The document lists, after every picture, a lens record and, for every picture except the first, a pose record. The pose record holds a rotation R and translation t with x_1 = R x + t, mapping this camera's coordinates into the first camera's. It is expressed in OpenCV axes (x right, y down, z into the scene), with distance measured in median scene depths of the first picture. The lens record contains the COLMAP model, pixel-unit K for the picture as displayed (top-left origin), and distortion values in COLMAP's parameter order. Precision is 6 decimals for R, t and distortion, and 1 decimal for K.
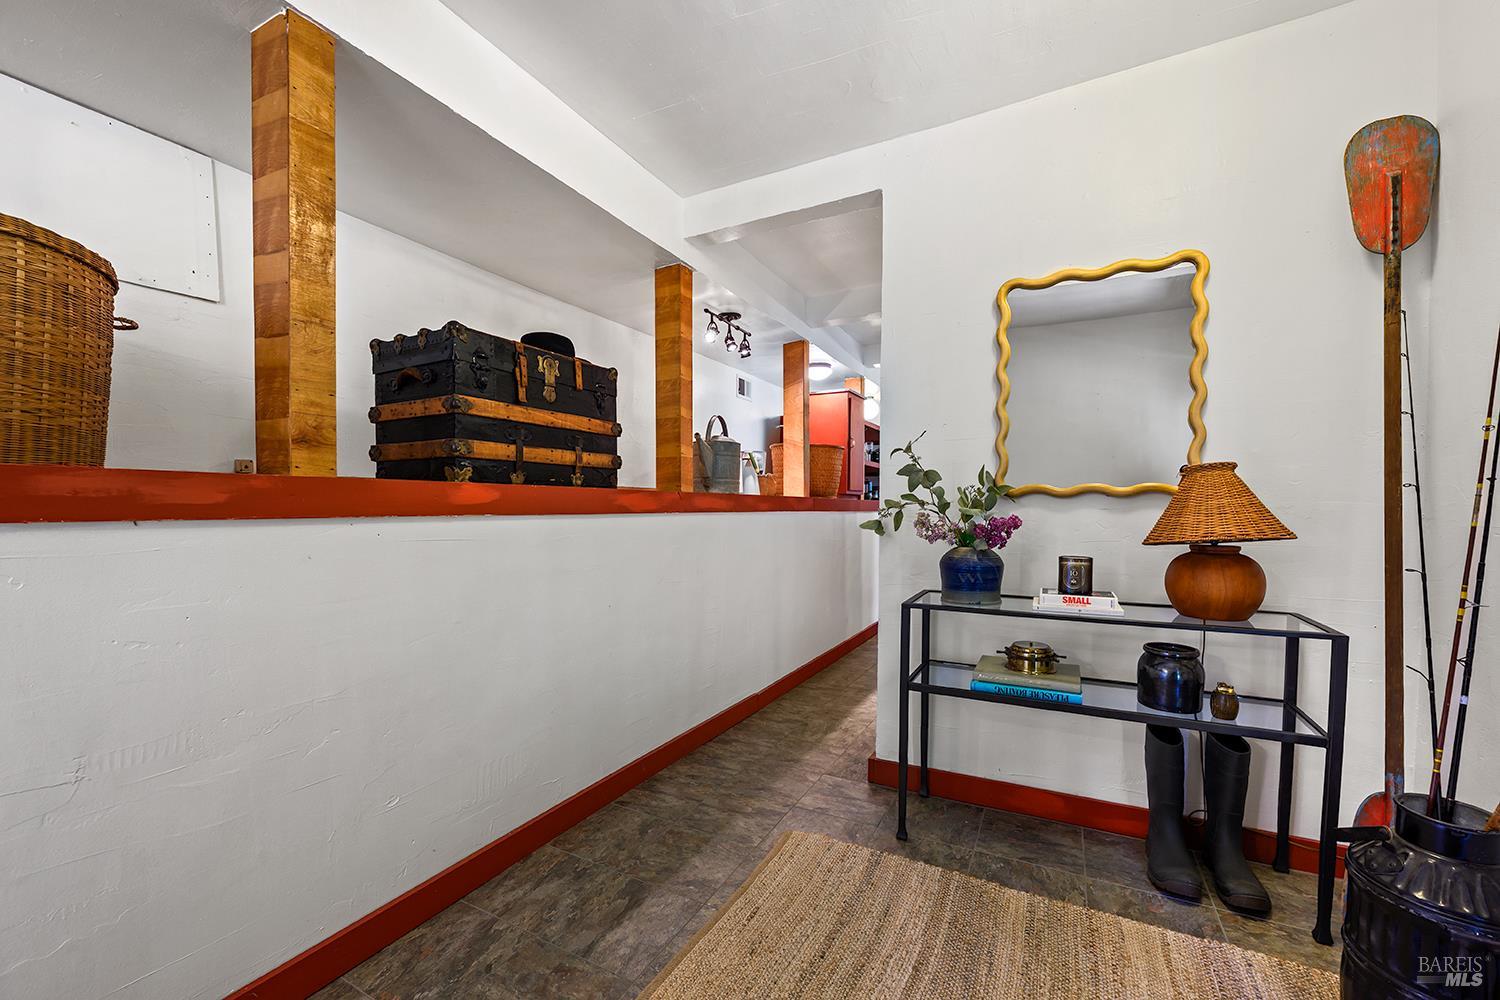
lens RADIAL K [[602.6, 0, 752.2], [0, 602.6, 514.2], [0, 0, 1]] dist [-0.003928, -0.000174]
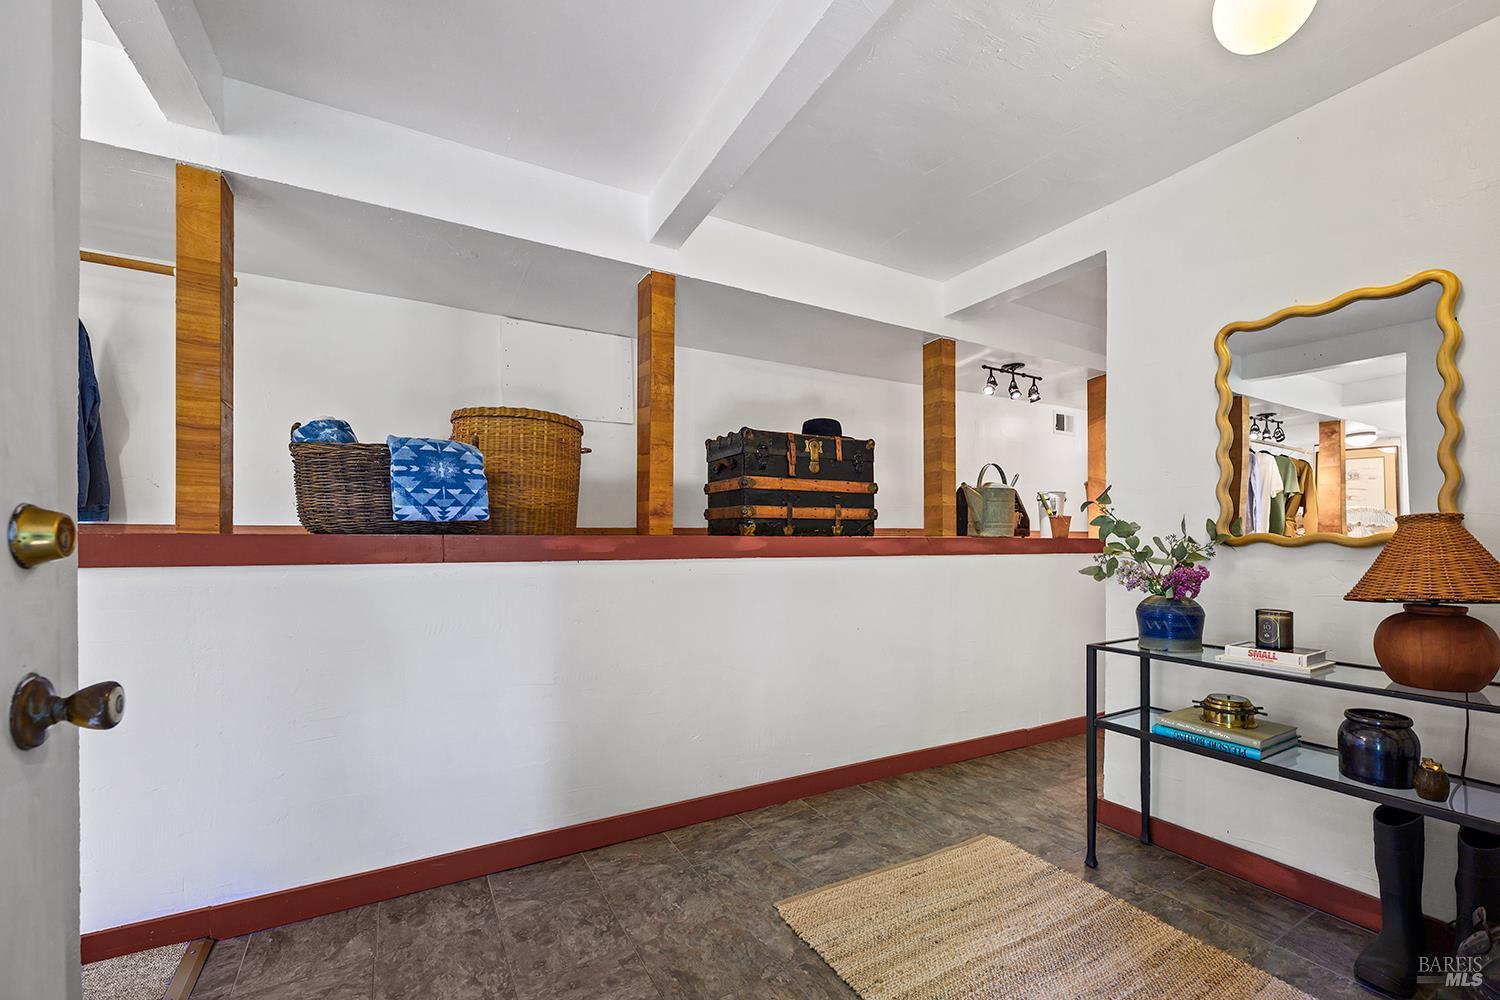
lens RADIAL K [[614.5, 0, 786.5], [0, 614.5, 523.8], [0, 0, 1]] dist [-0.000892, -0.000098]
pose [[0.861102, -0.011987, -0.508292, 0.330823], [-0.008346, 0.999254, -0.037705, -0.021975], [0.508364, 0.036710, 0.860359, -0.226212]]
